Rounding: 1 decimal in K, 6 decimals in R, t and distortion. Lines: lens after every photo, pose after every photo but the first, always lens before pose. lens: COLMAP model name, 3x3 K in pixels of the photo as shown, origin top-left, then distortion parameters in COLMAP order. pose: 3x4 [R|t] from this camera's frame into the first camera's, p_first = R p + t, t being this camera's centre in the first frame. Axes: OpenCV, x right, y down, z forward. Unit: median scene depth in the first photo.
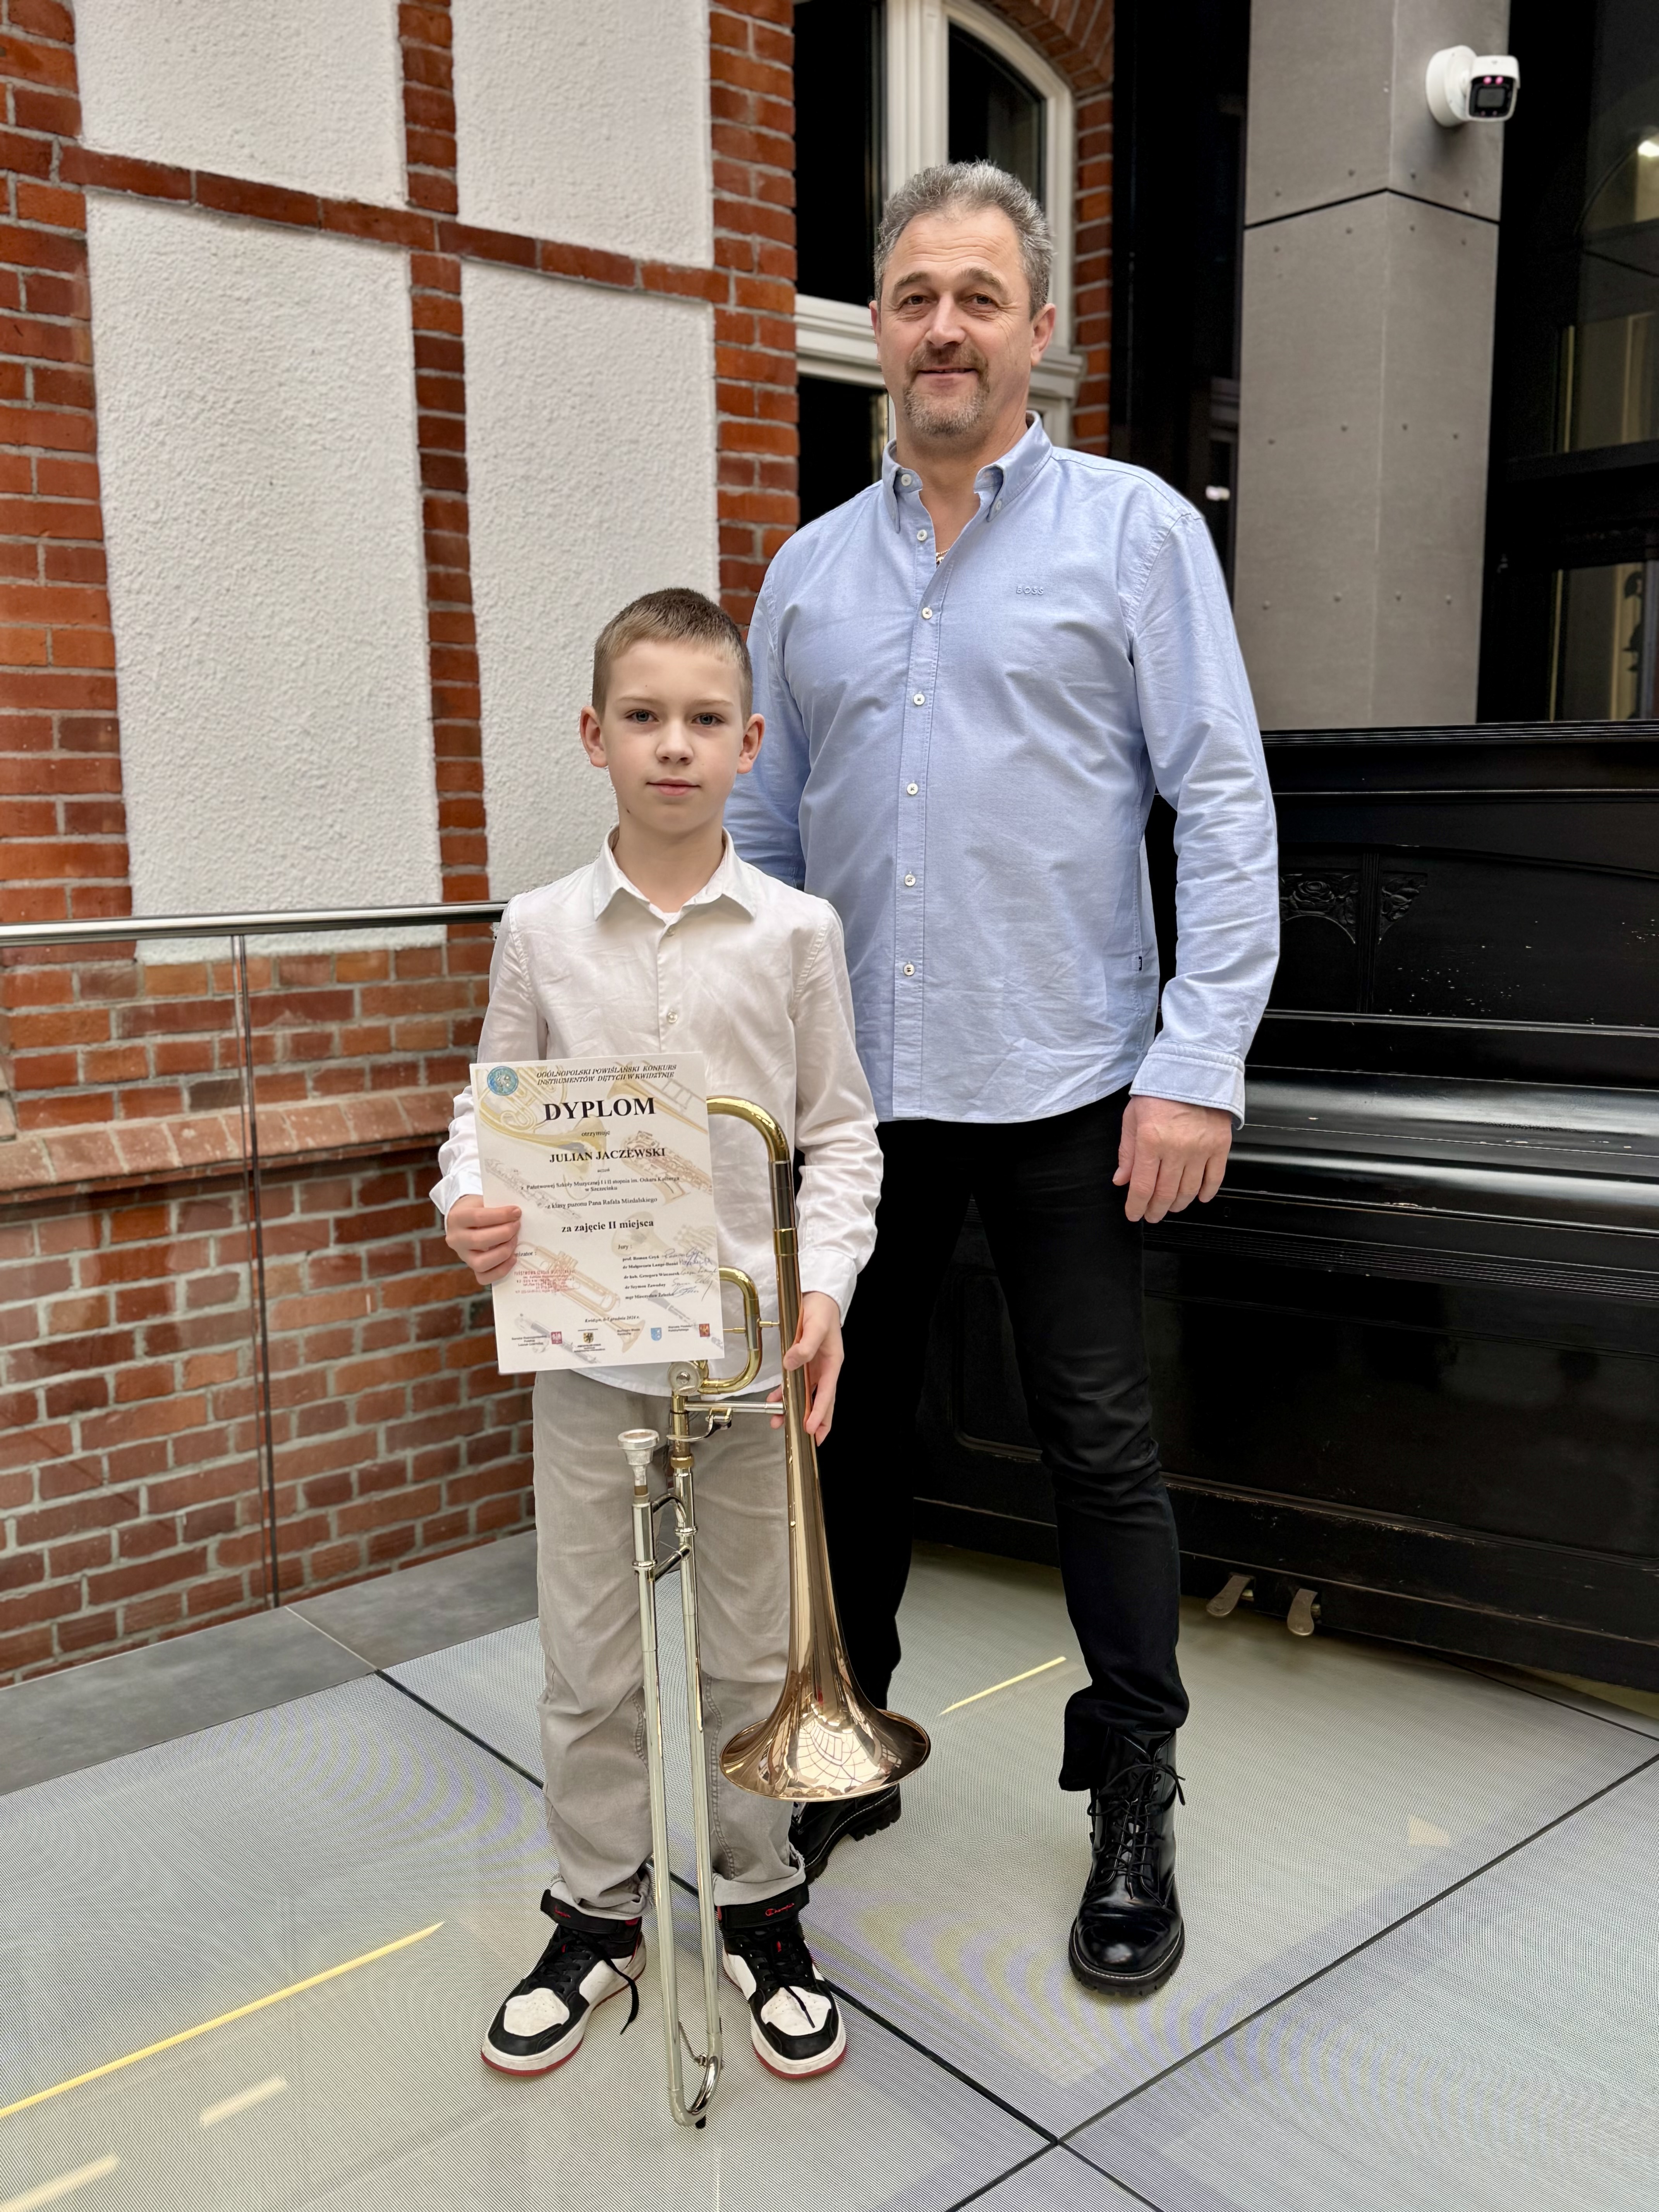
lens RADIAL K [[1995.5, 0, 829.5], [0, 1995.5, 1106.0], [0, 0, 1]] dist [0.171958, -0.343491]
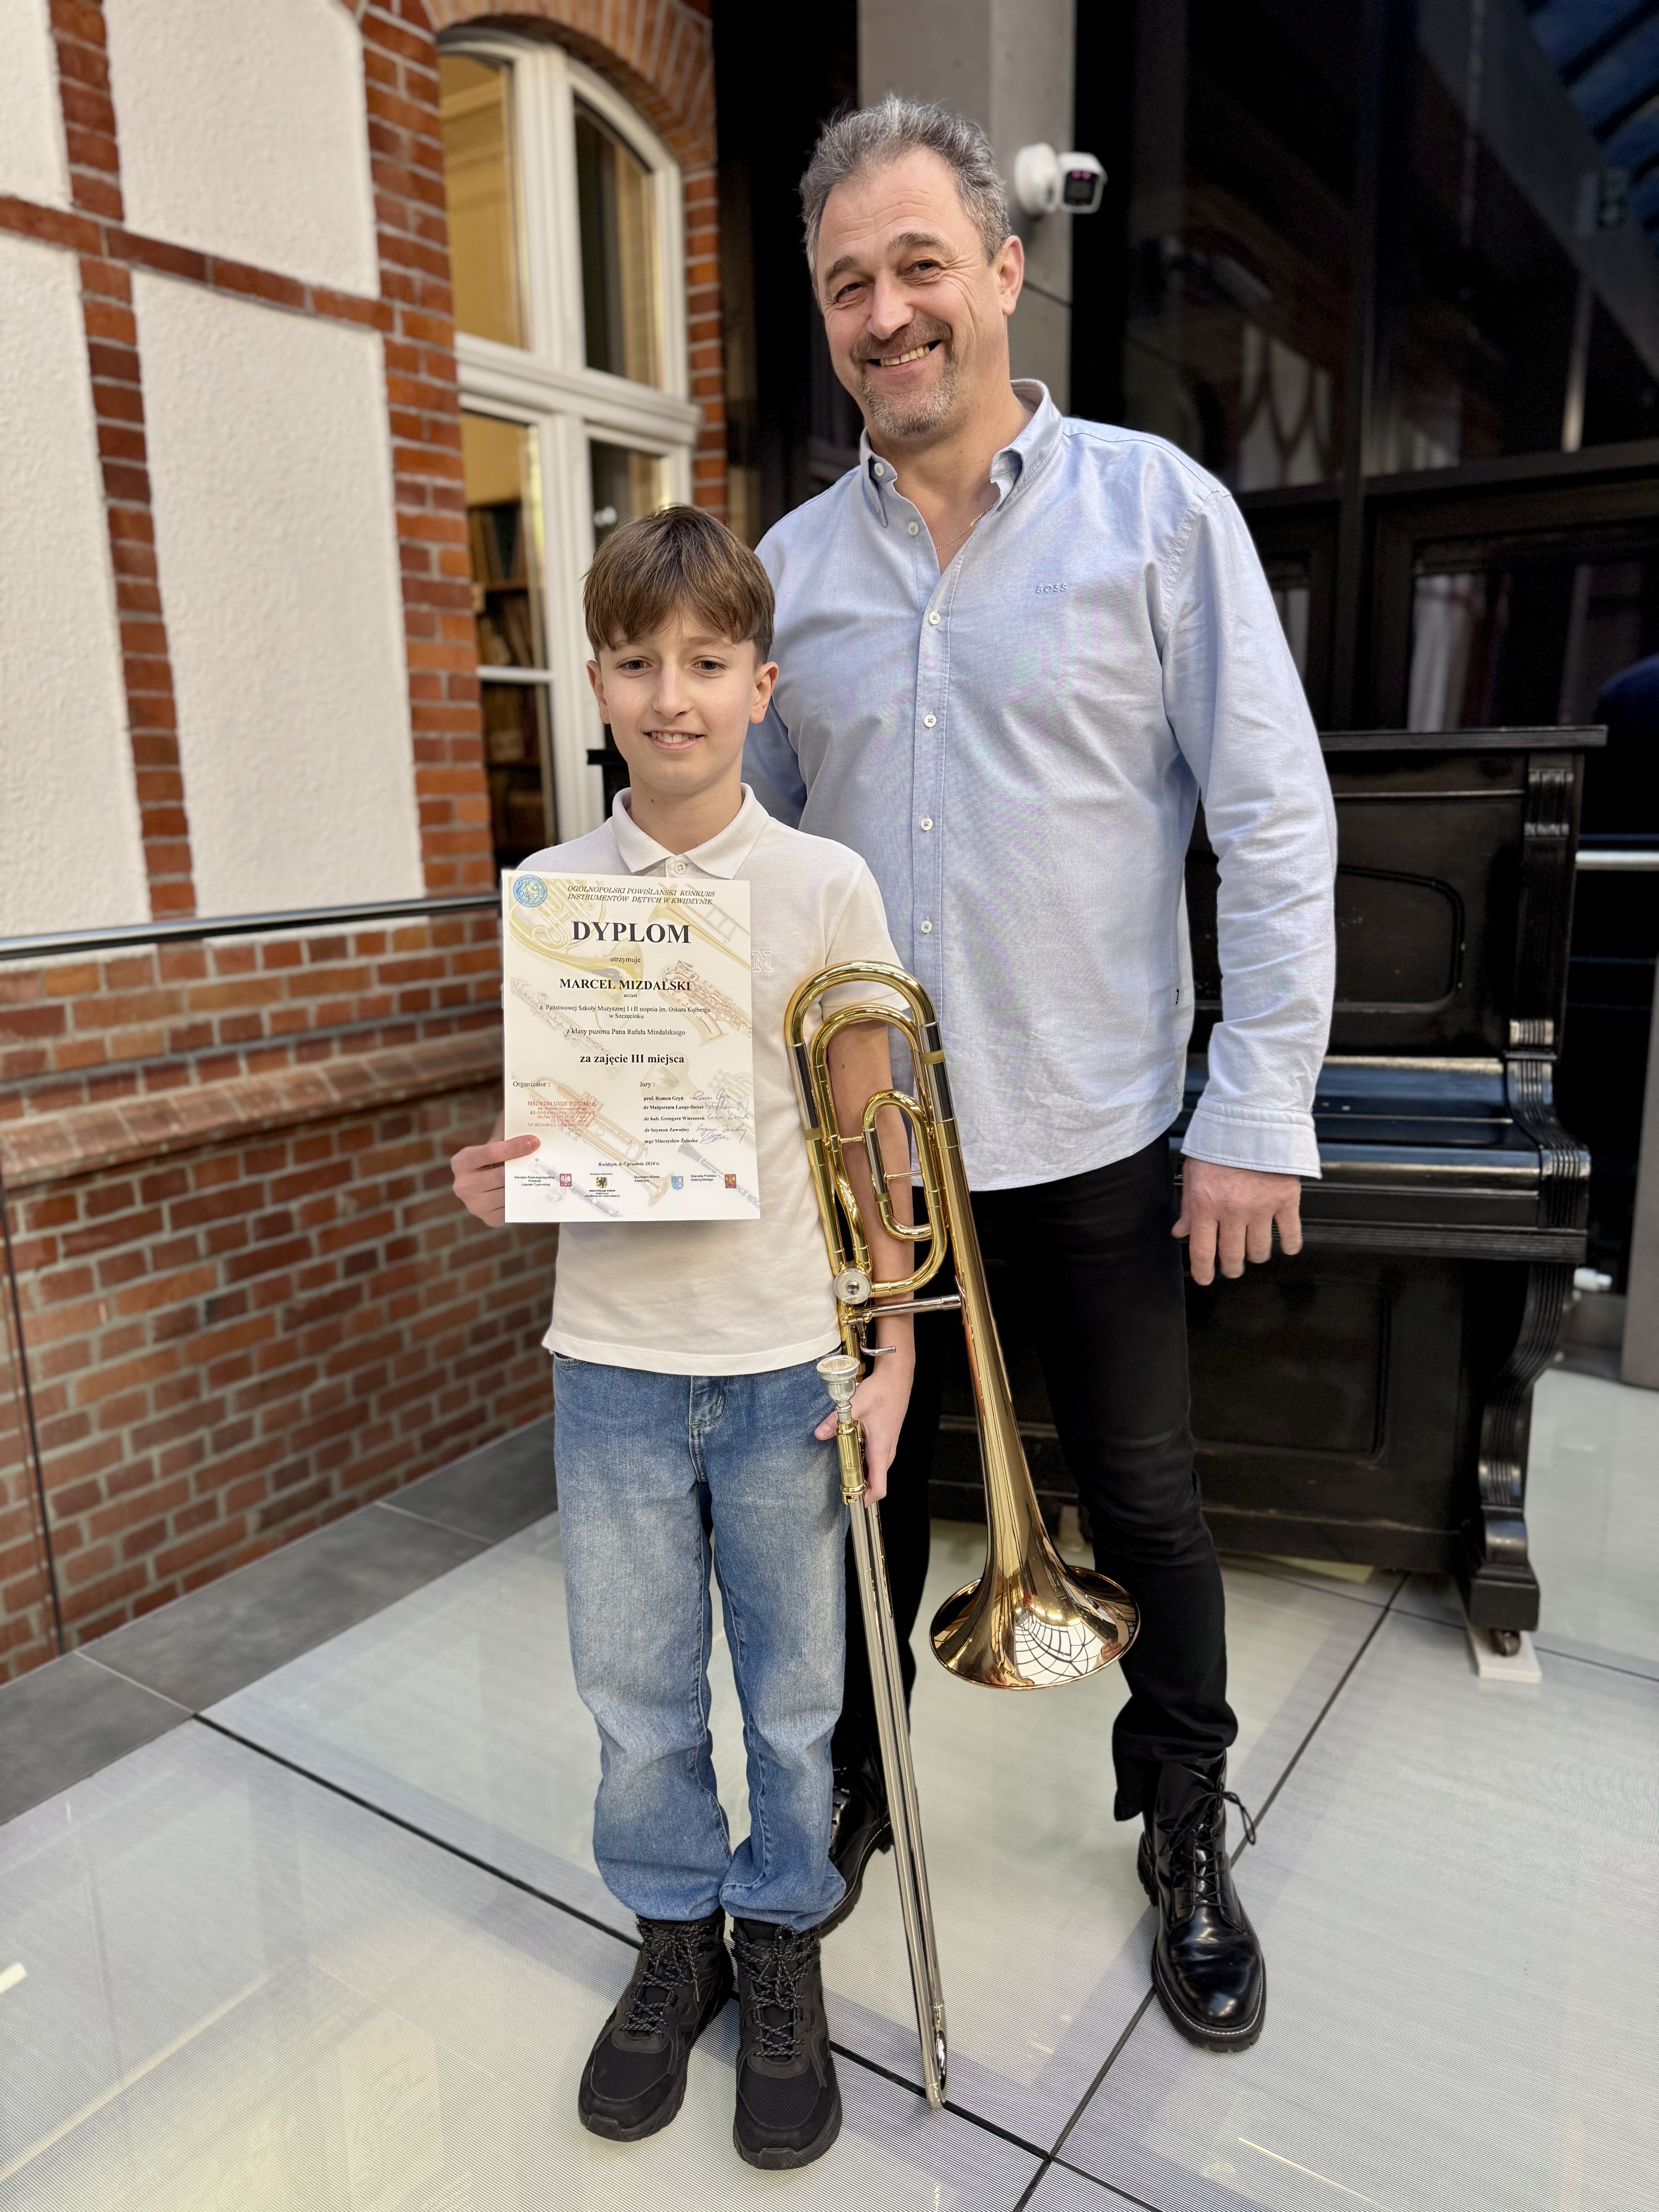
lens RADIAL K [[1586.8, 0, 829.5], [0, 1586.8, 1106.0], [0, 0, 1]] dist [0.003302, -0.003457]
pose [[0.962415, -0.064774, 0.263746, -0.082184], [0.052236, 0.997158, 0.054282, -0.030004], [-0.266513, -0.038465, 0.963064, 0.141433]]
